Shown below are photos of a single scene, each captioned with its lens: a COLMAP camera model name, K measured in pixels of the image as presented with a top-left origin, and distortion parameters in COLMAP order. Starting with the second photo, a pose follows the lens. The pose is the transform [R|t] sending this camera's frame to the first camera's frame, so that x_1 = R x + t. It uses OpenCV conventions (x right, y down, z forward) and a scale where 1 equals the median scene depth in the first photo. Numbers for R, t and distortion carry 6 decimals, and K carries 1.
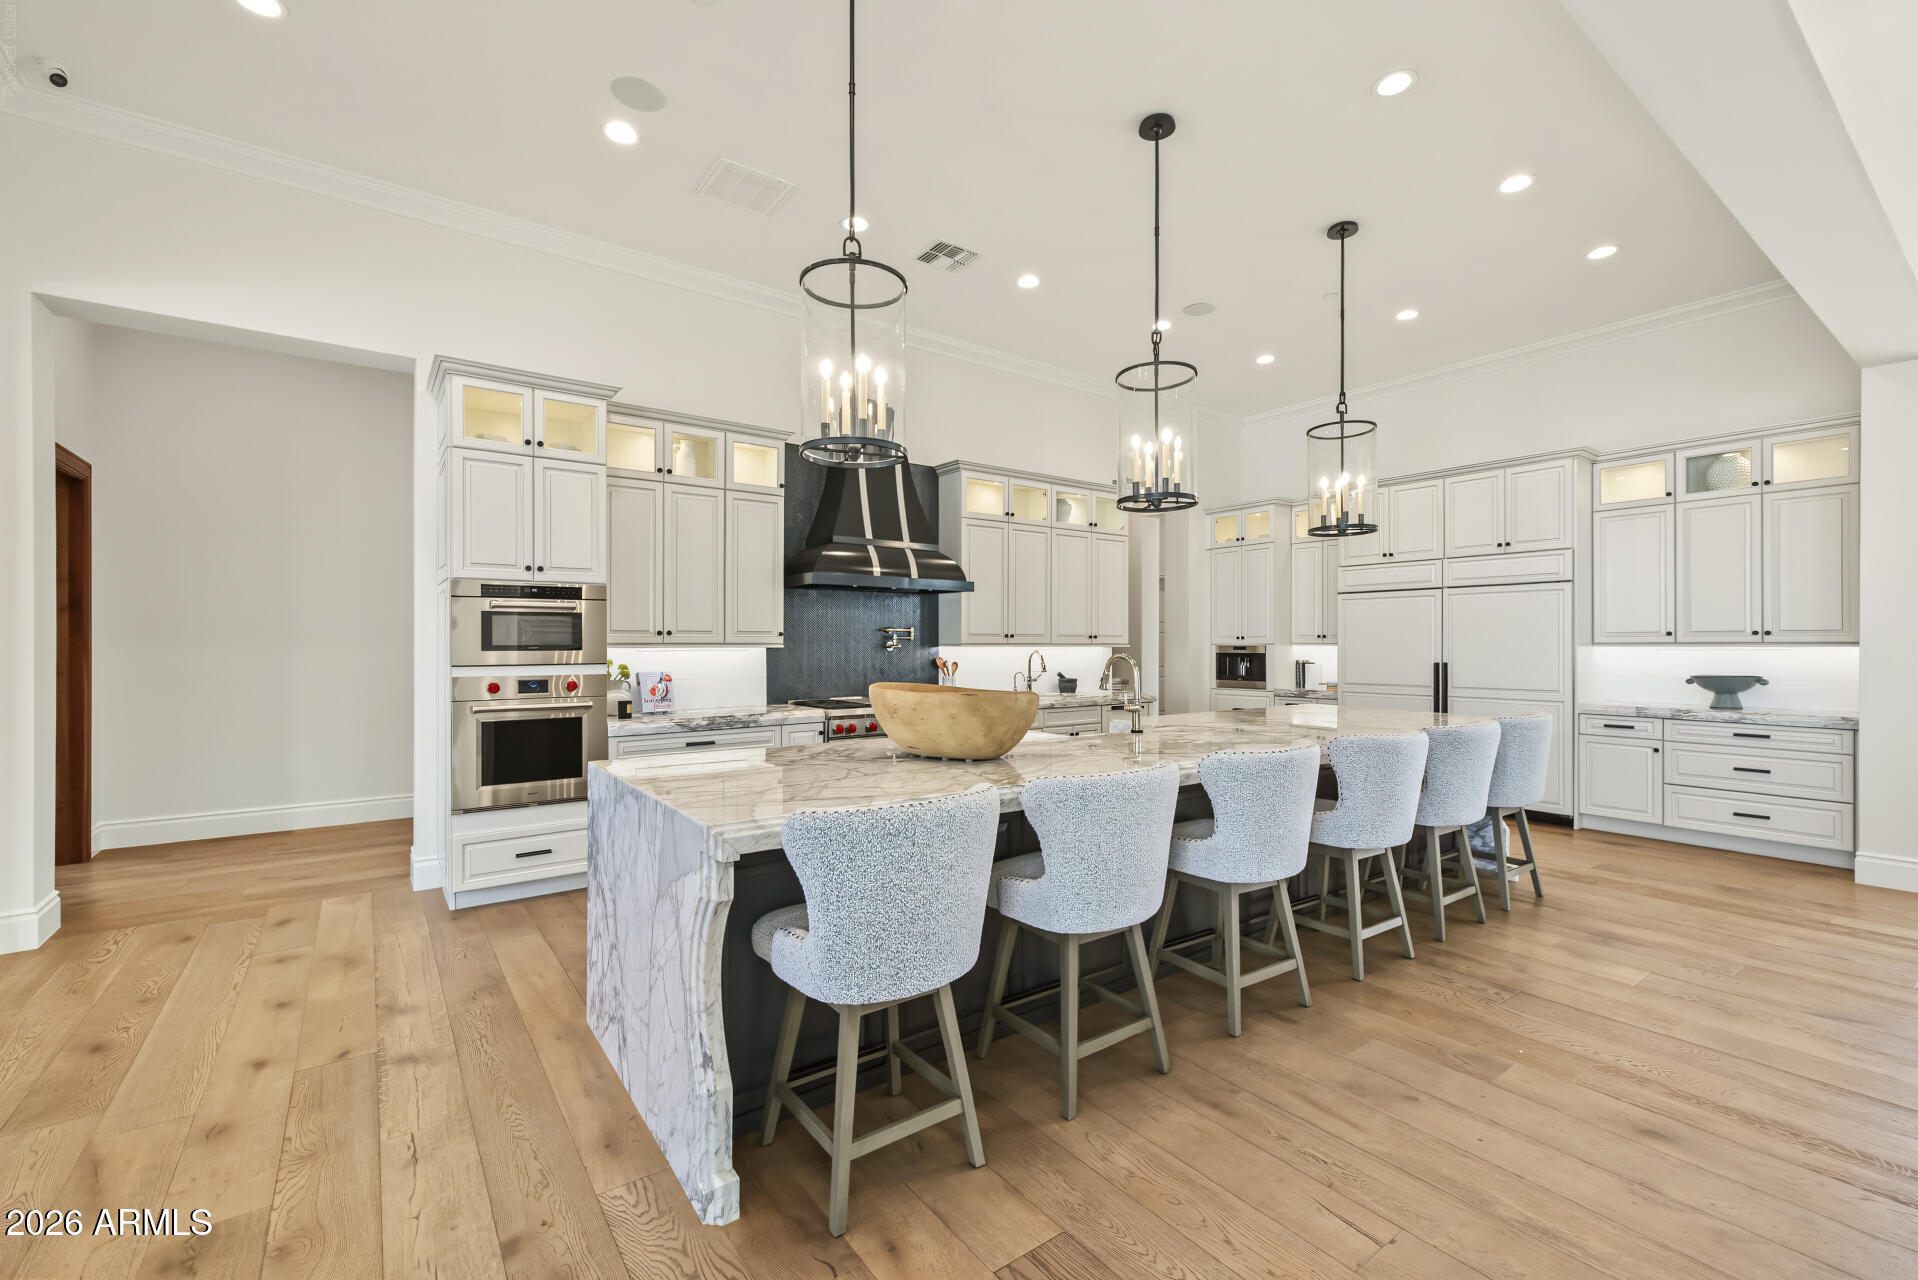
lens RADIAL K [[814.7, 0, 959.0], [0, 814.7, 640.0], [0, 0, 1]] dist [0.009666, -0.000379]
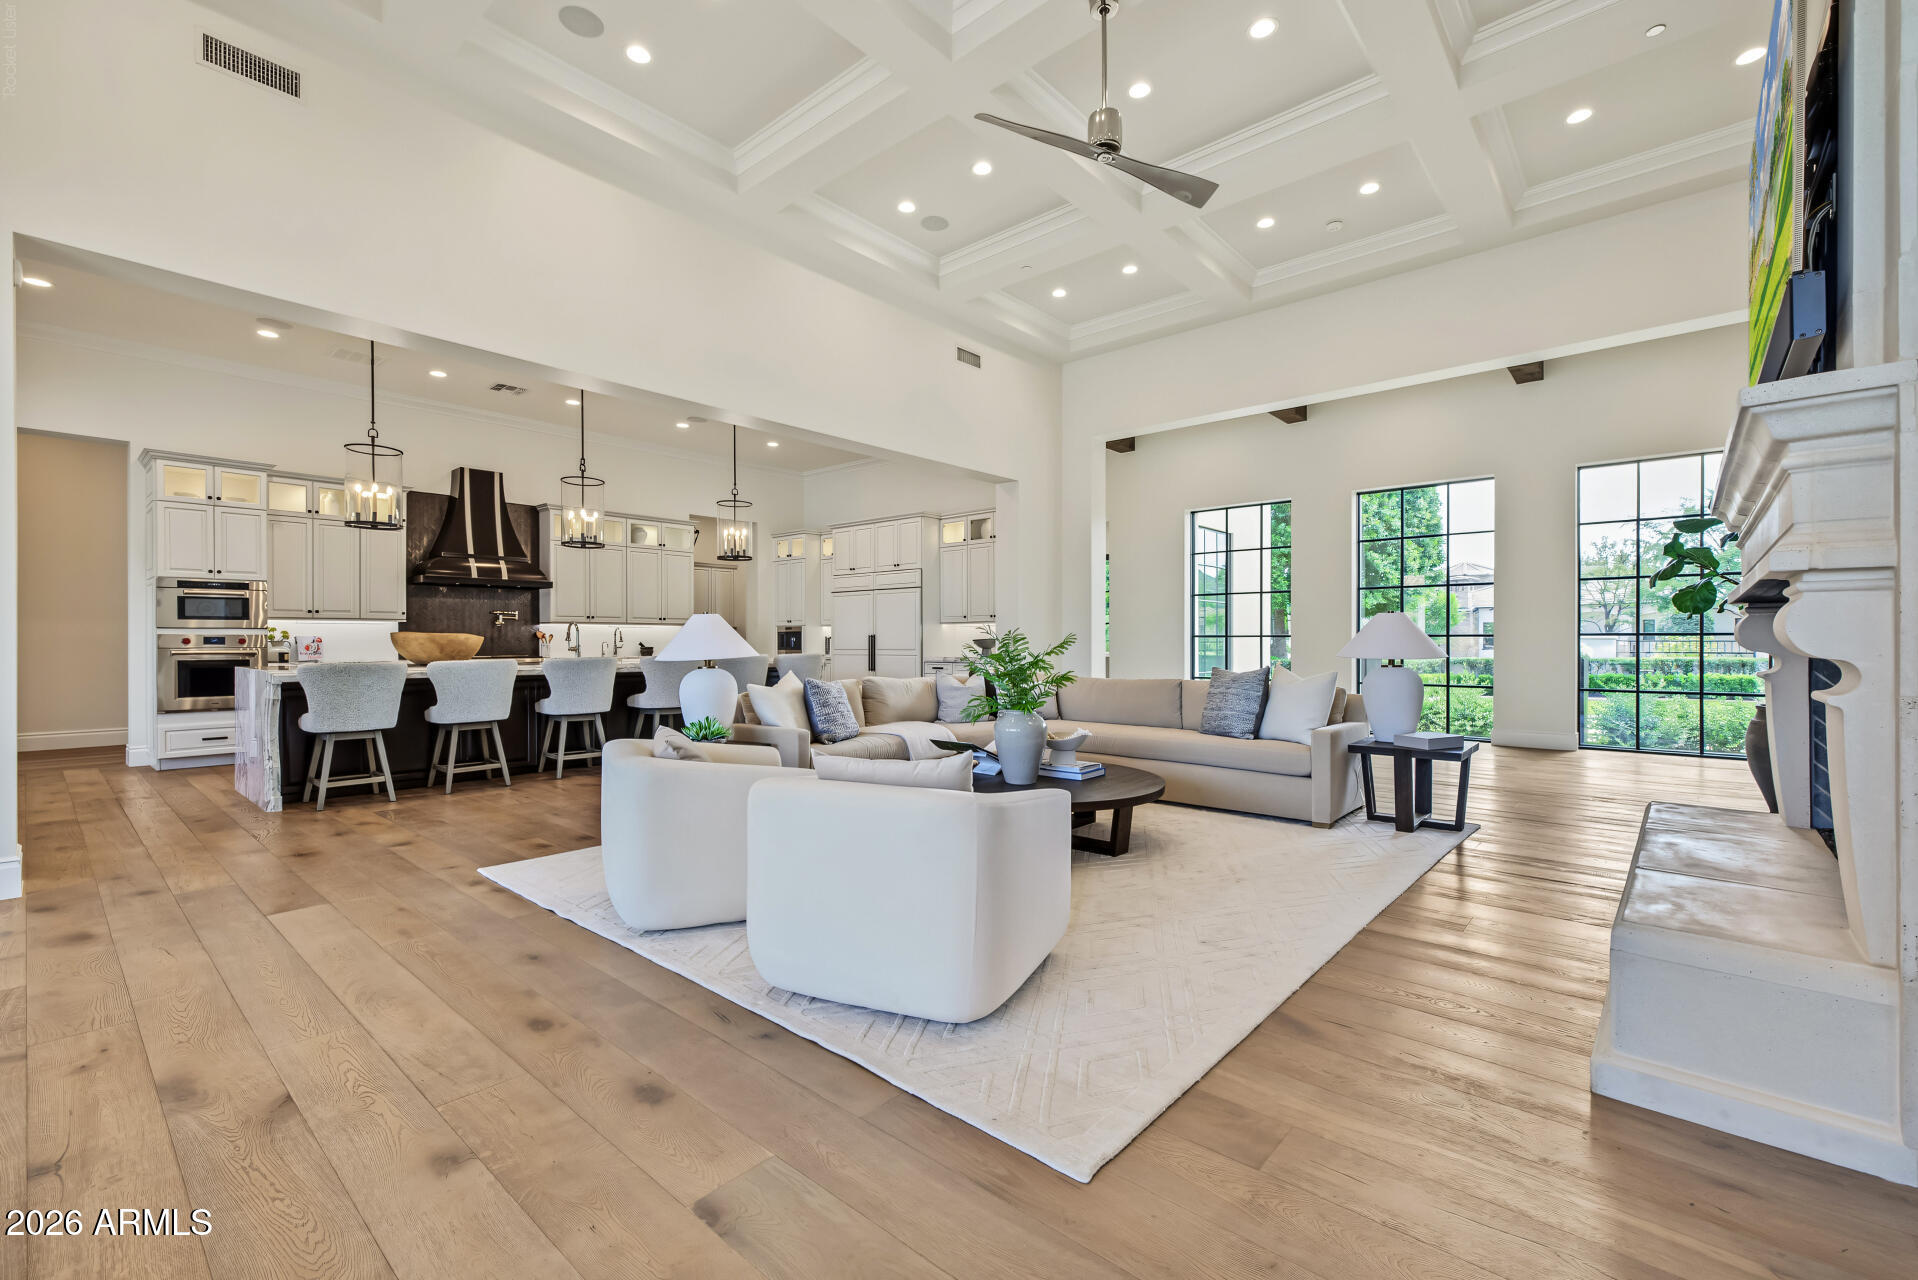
lens RADIAL K [[814.7, 0, 959.0], [0, 814.7, 640.0], [0, 0, 1]] dist [0.009666, -0.000379]
pose [[0.975947, -0.001372, 0.218004, 0.533293], [0.000877, 0.999997, 0.002368, 0.045359], [-0.218007, -0.002120, 0.975945, -0.866855]]
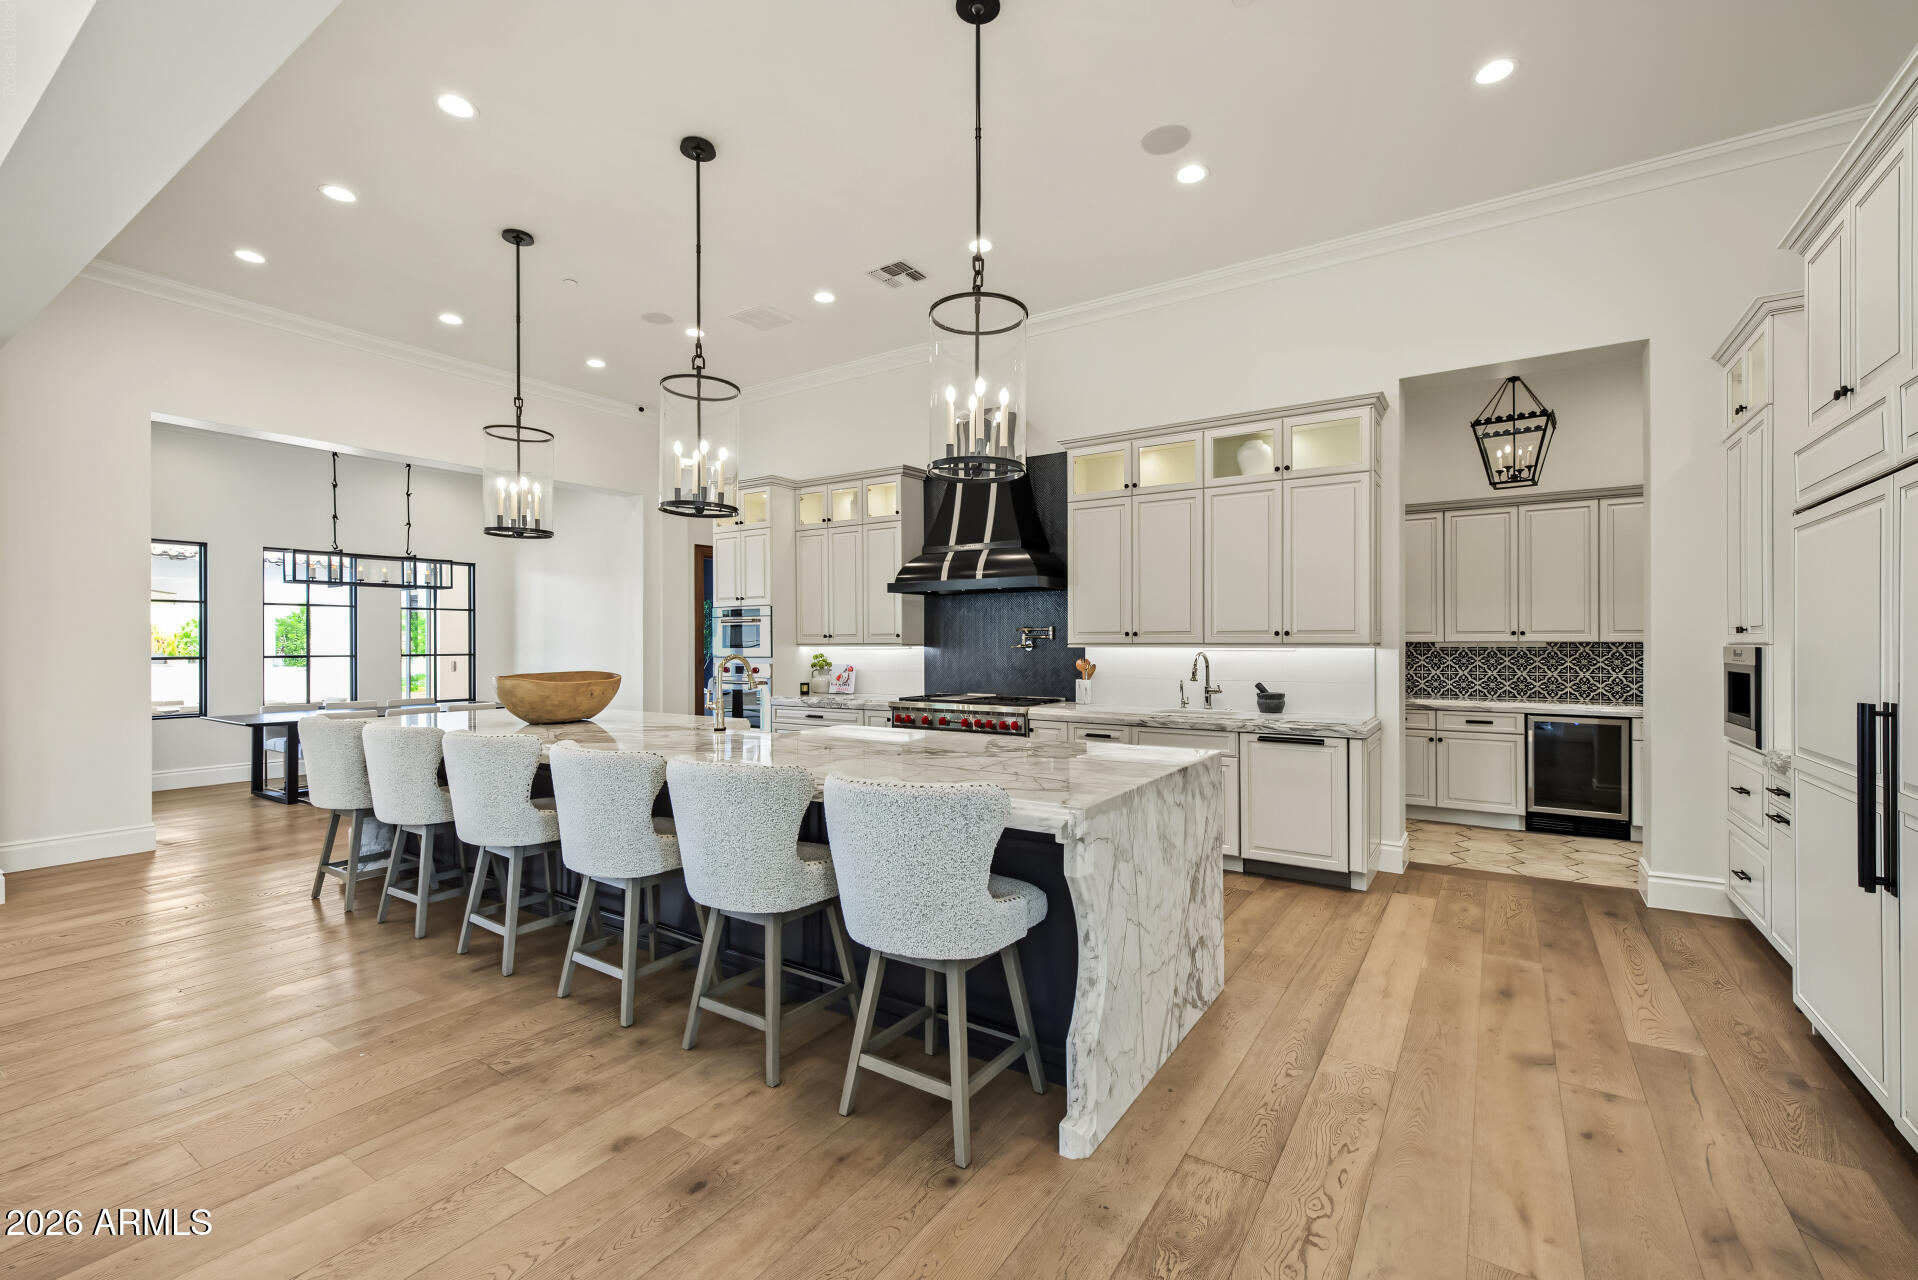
lens RADIAL K [[806.1, 0, 958.9], [0, 806.1, 632.6], [0, 0, 1]] dist [0.000899, -0.000093]
pose [[0.345773, -0.014107, -0.938212, 1.007034], [0.004219, 0.999900, -0.013480, 0.004933], [0.938309, 0.000703, 0.345798, 0.726955]]
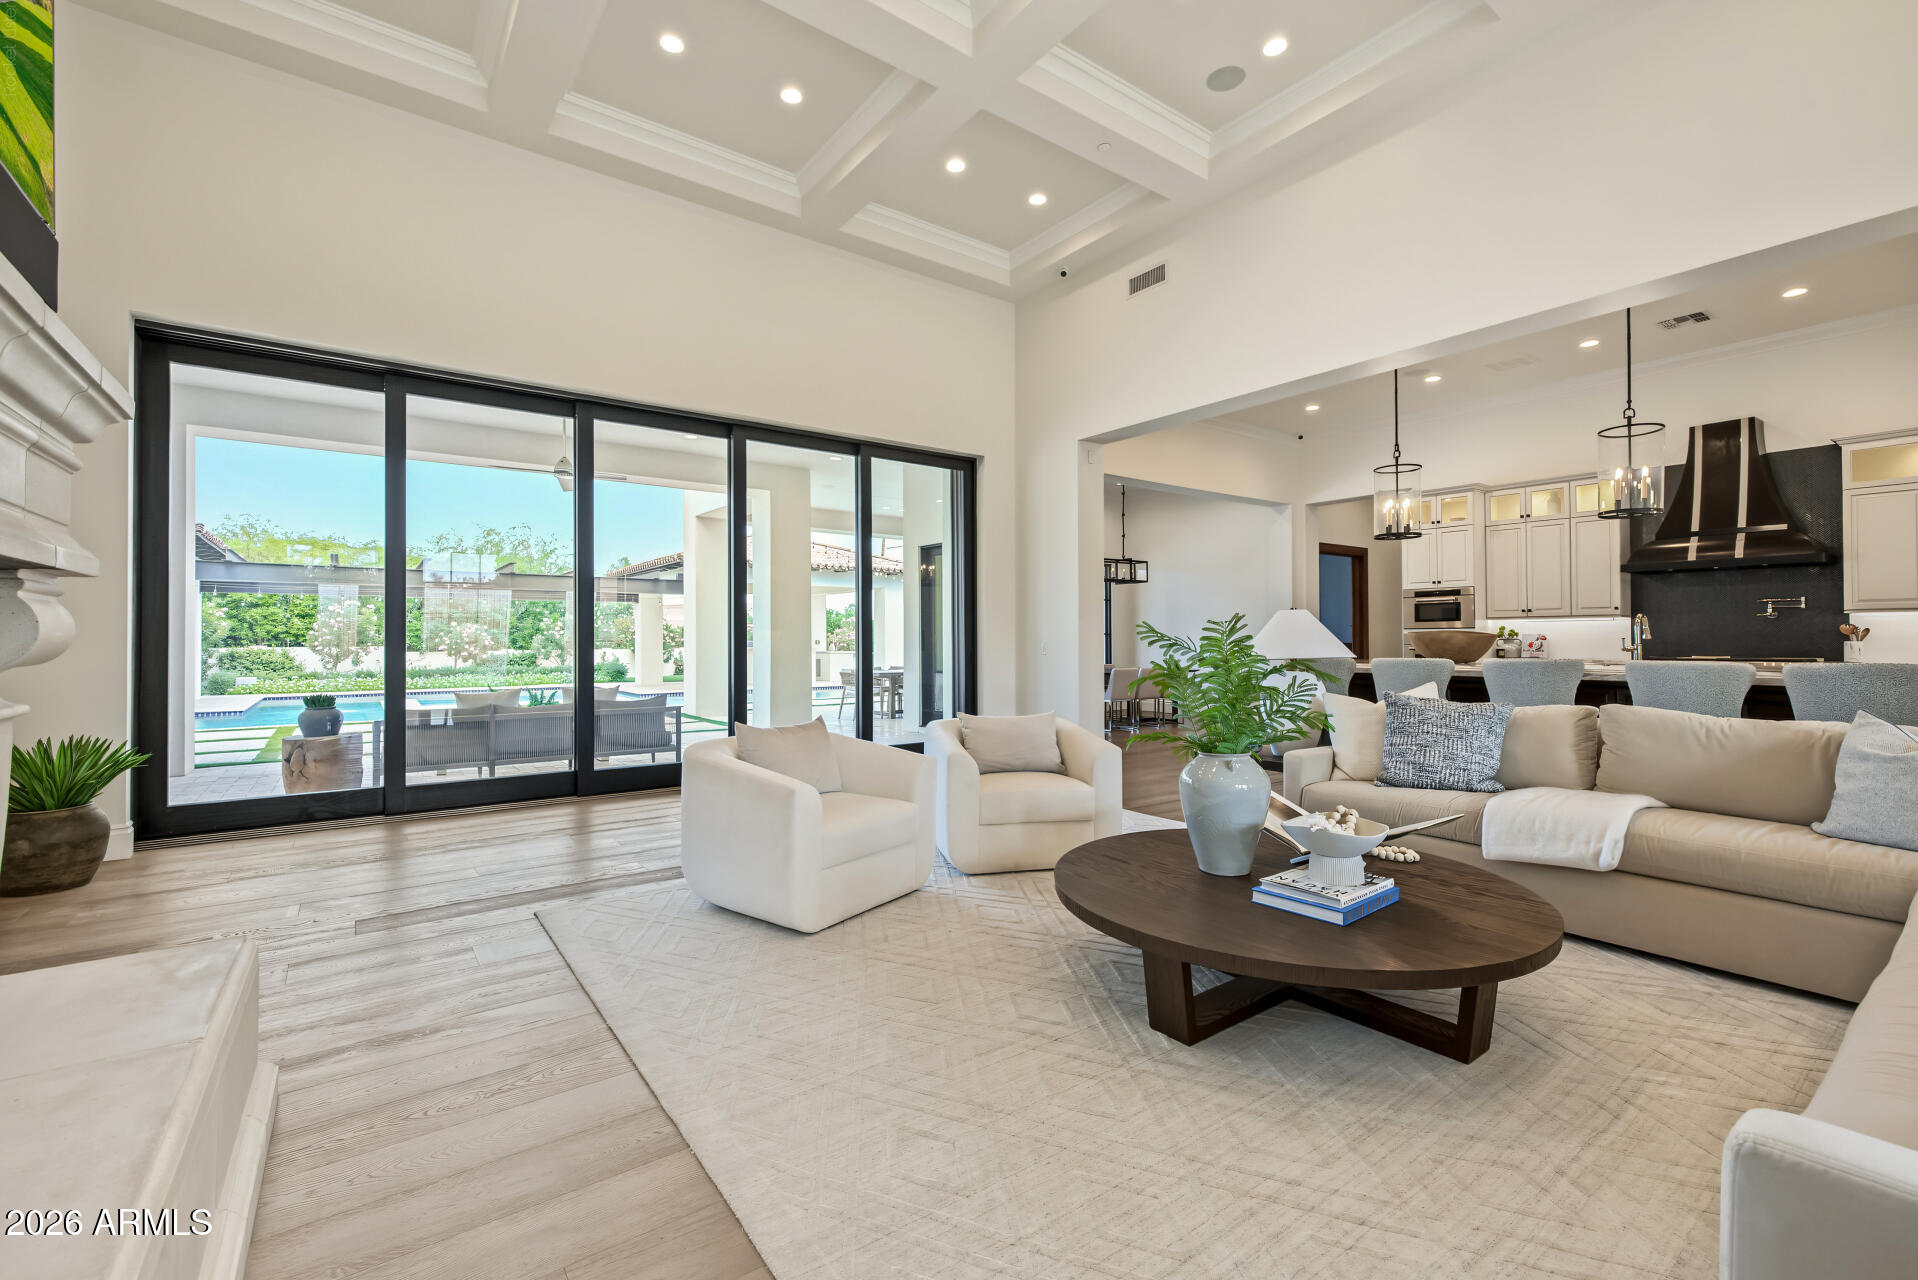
lens RADIAL K [[817.6, 0, 967.7], [0, 817.6, 637.4], [0, 0, 1]] dist [0.001401, -0.000031]
pose [[0.015047, -0.002978, -0.999882, 1.335872], [0.007977, 0.999964, -0.002859, 0.043152], [0.999855, -0.007933, 0.015070, -0.203730]]
